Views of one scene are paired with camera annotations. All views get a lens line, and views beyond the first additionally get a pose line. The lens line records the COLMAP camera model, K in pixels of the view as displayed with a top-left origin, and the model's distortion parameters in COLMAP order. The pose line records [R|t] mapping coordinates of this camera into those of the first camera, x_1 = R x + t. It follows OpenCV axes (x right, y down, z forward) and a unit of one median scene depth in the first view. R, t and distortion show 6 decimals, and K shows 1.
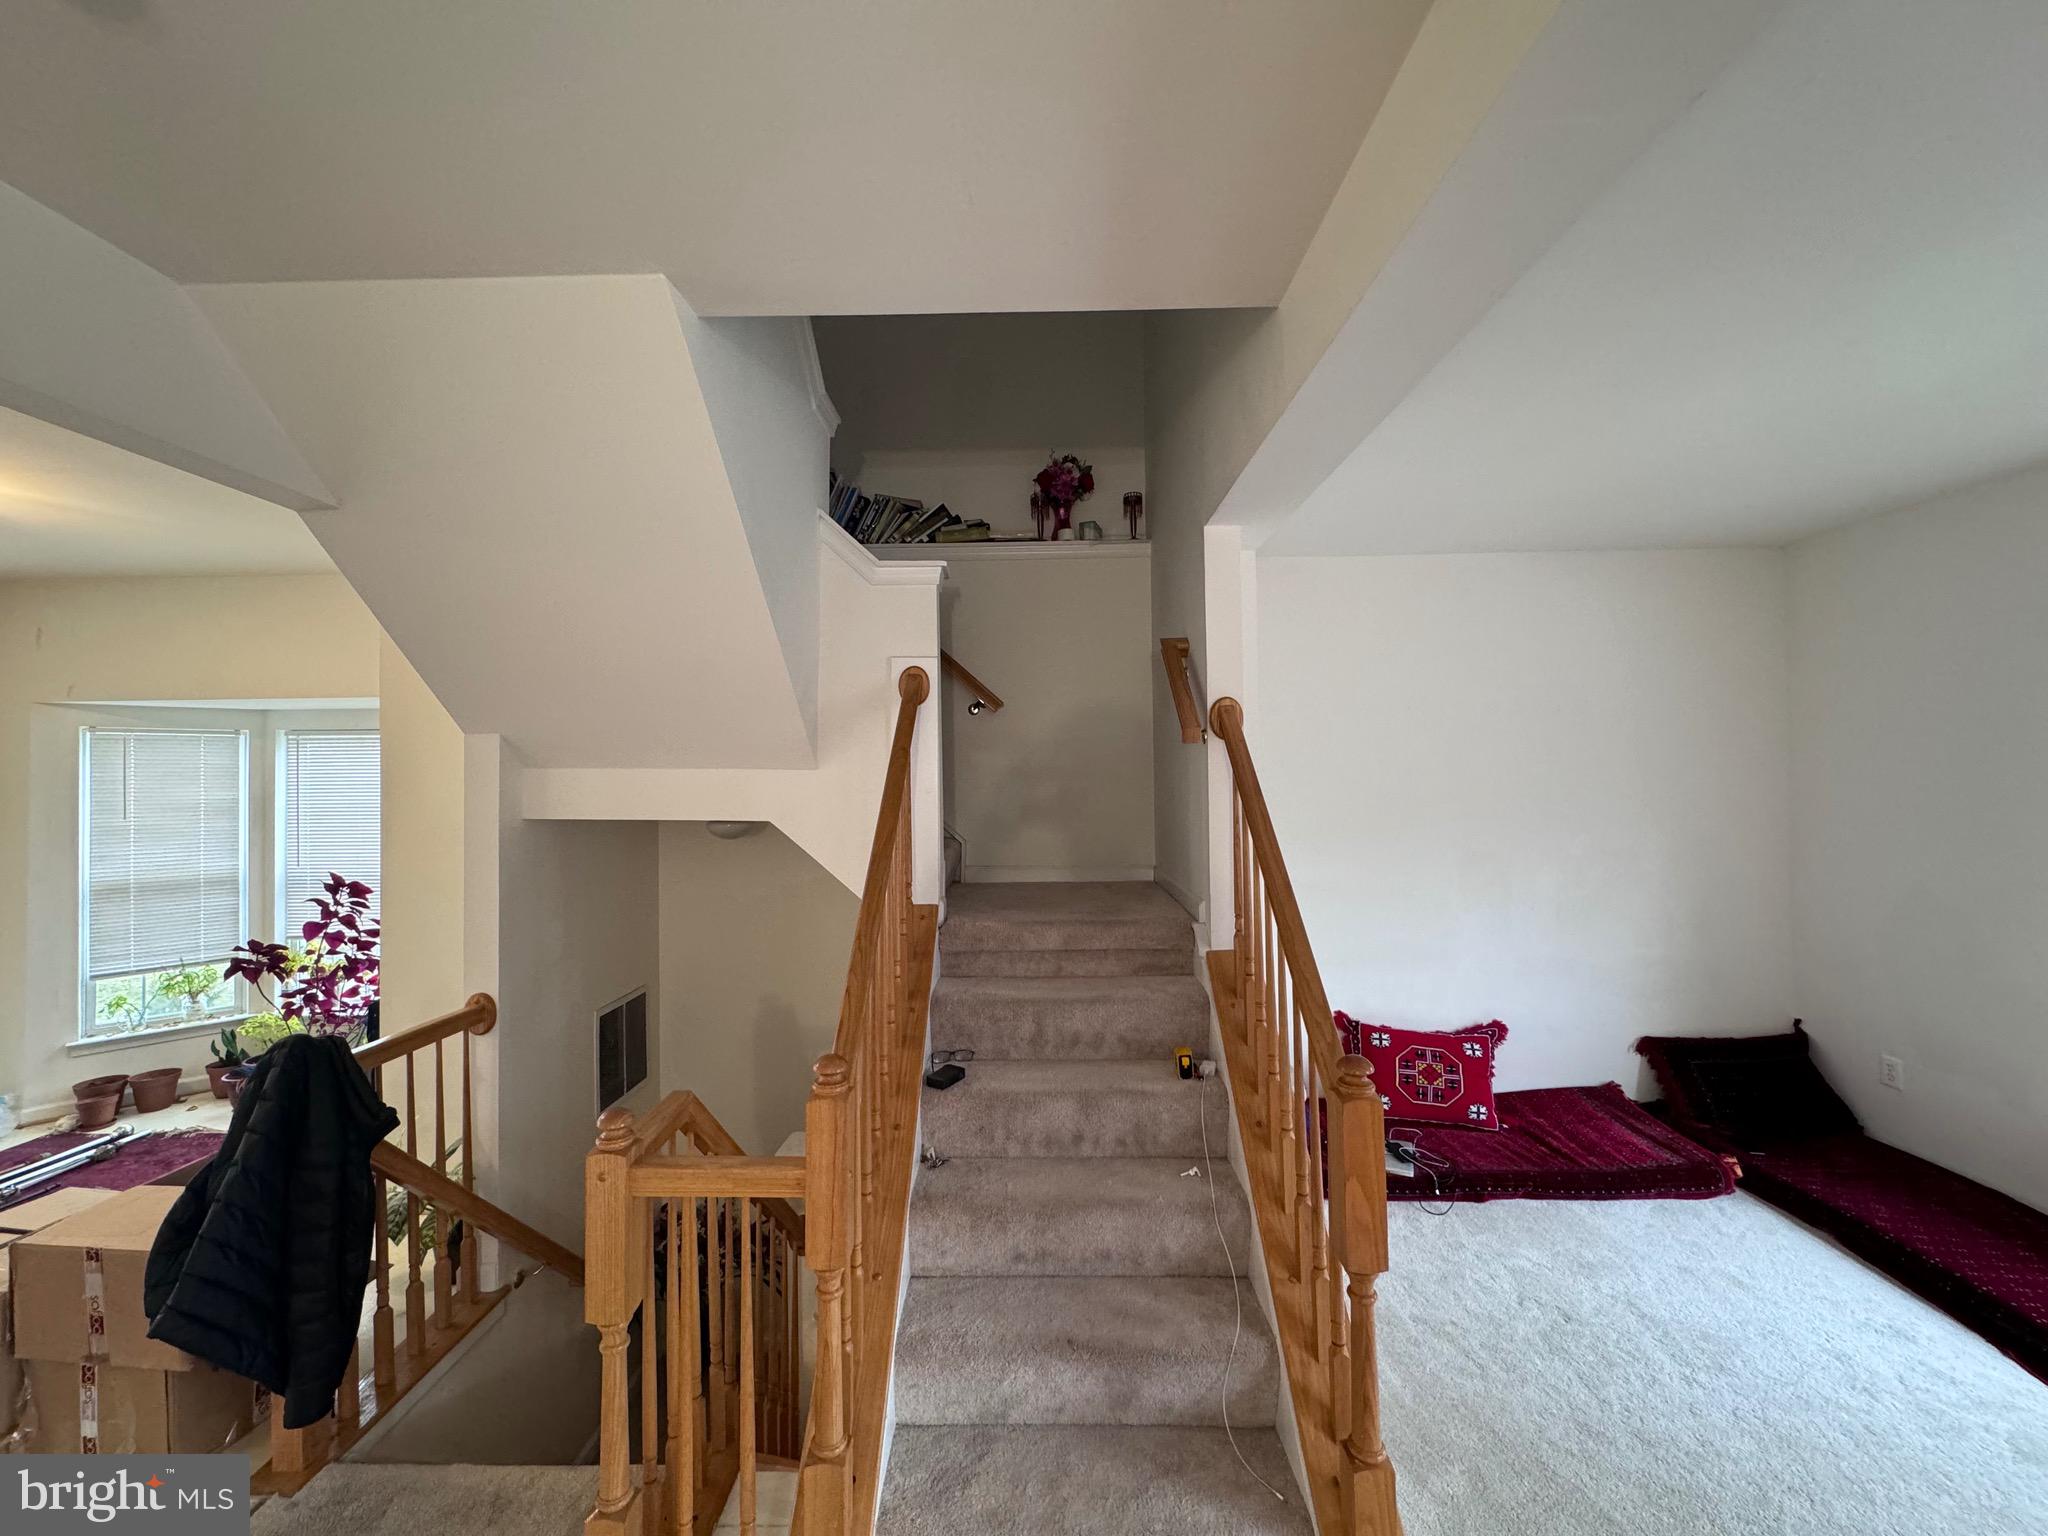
lens RADIAL K [[828.3, 0, 1019.4], [0, 828.3, 772.9], [0, 0, 1]] dist [-0.004574, -0.000214]
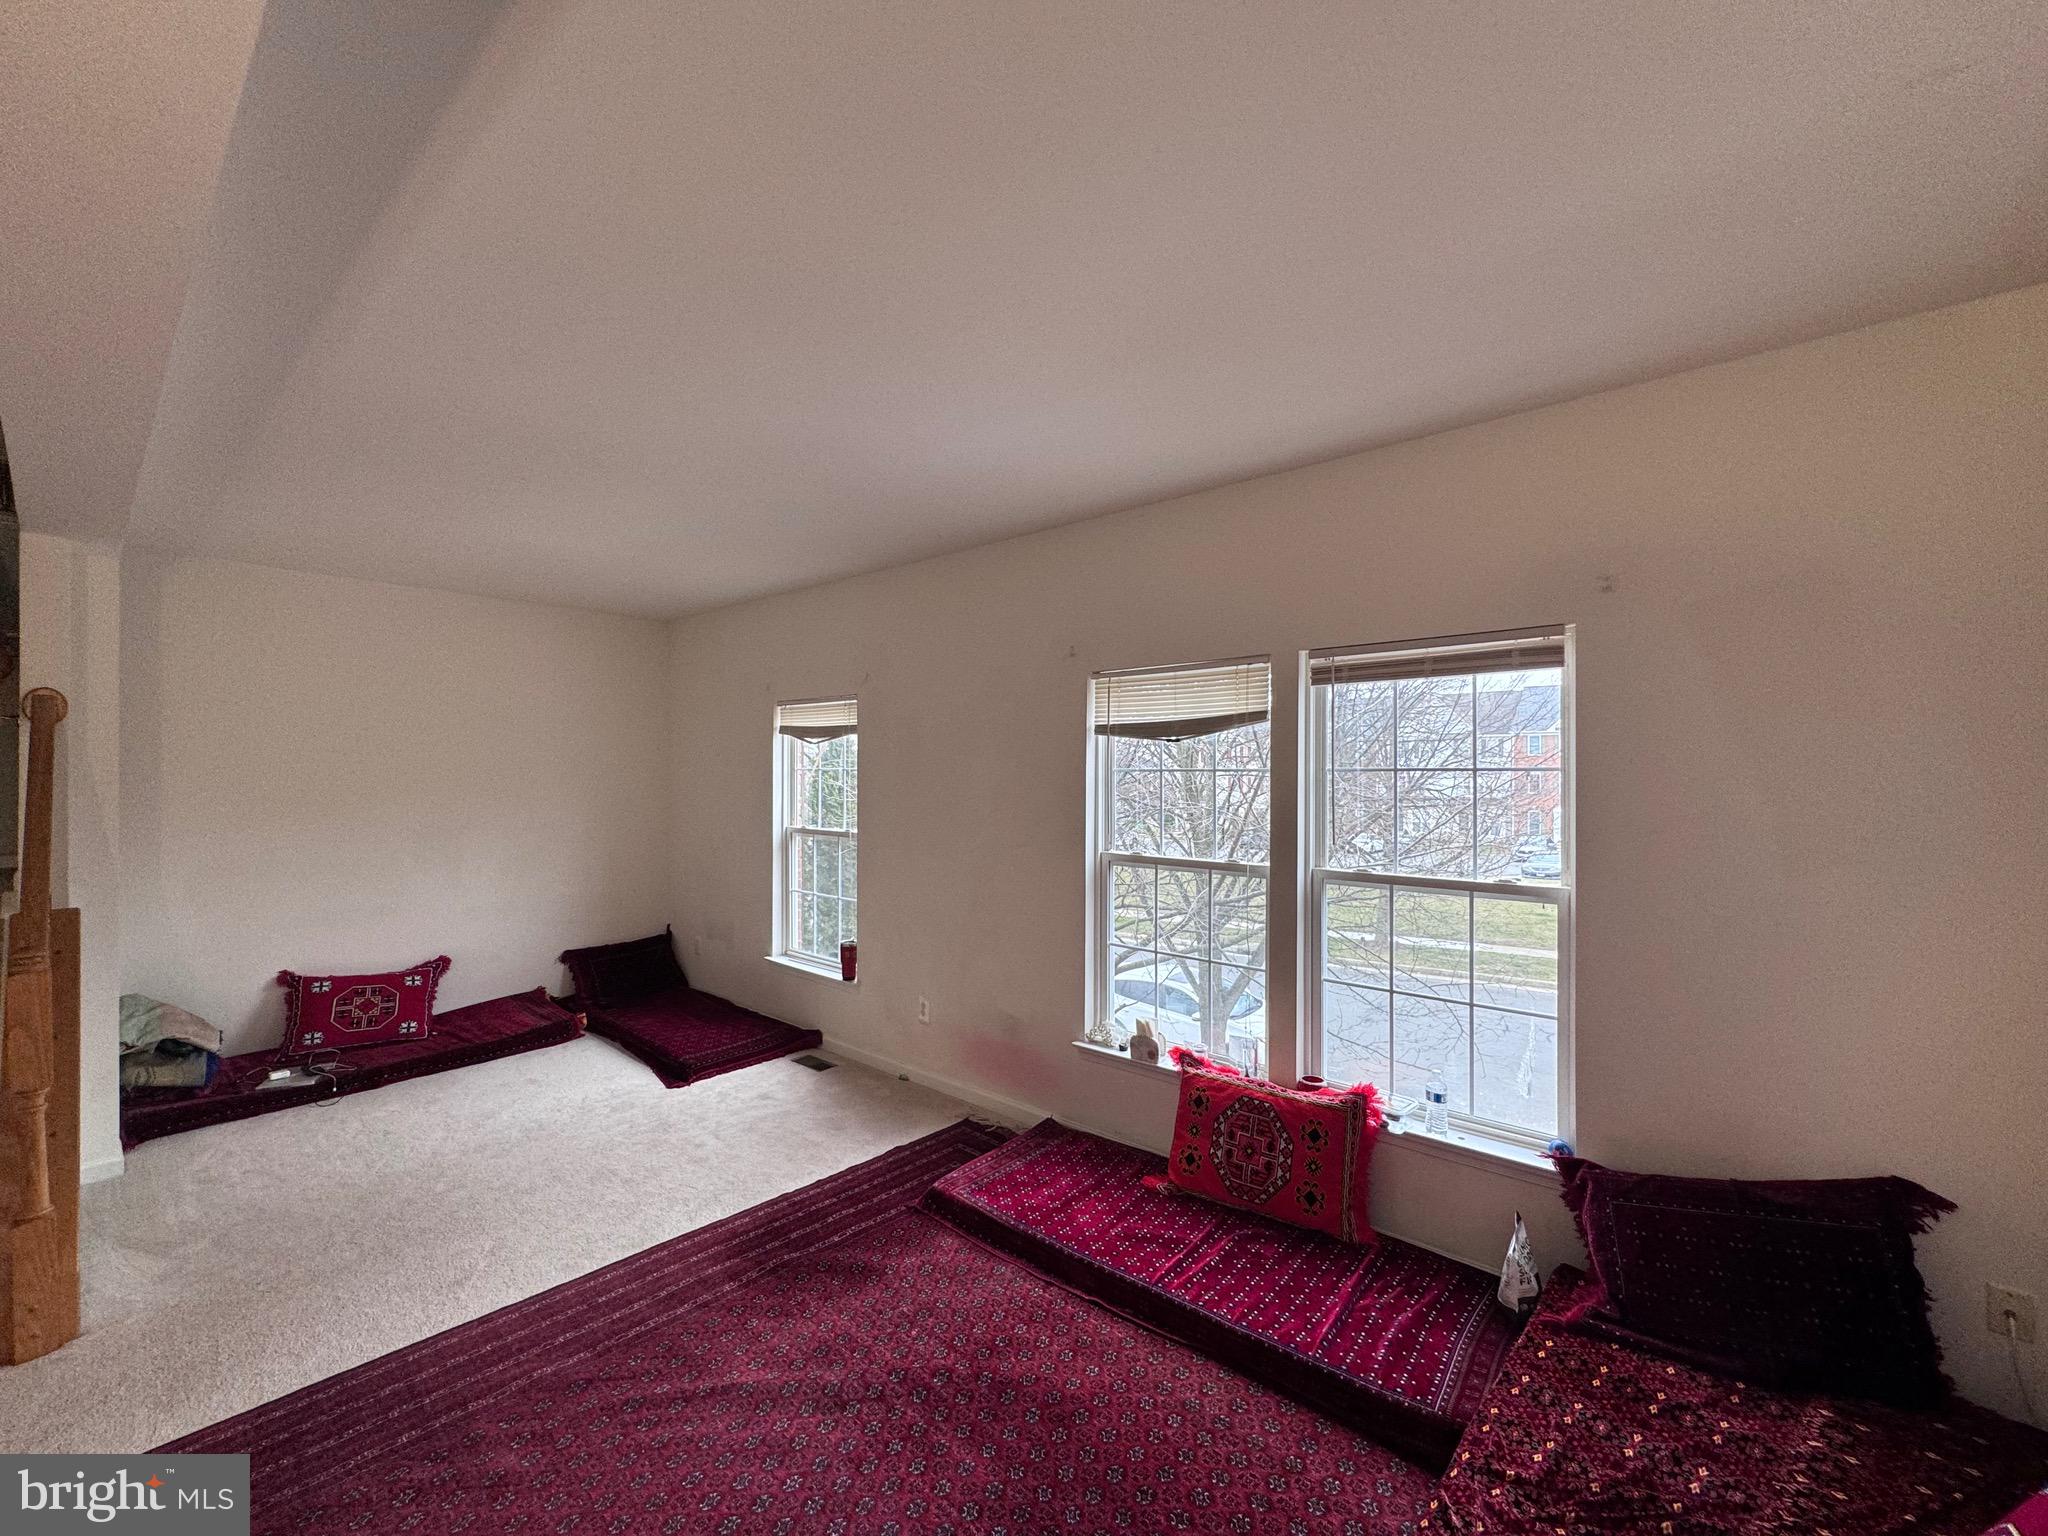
lens RADIAL K [[828.3, 0, 1034.0], [0, 828.3, 764.2], [0, 0, 1]] dist [-0.004574, -0.000214]
pose [[0.639464, 0.015348, 0.768668, 0.177678], [-0.006010, 0.999870, -0.014965, 0.015515], [-0.768797, 0.004950, 0.639473, -0.543521]]
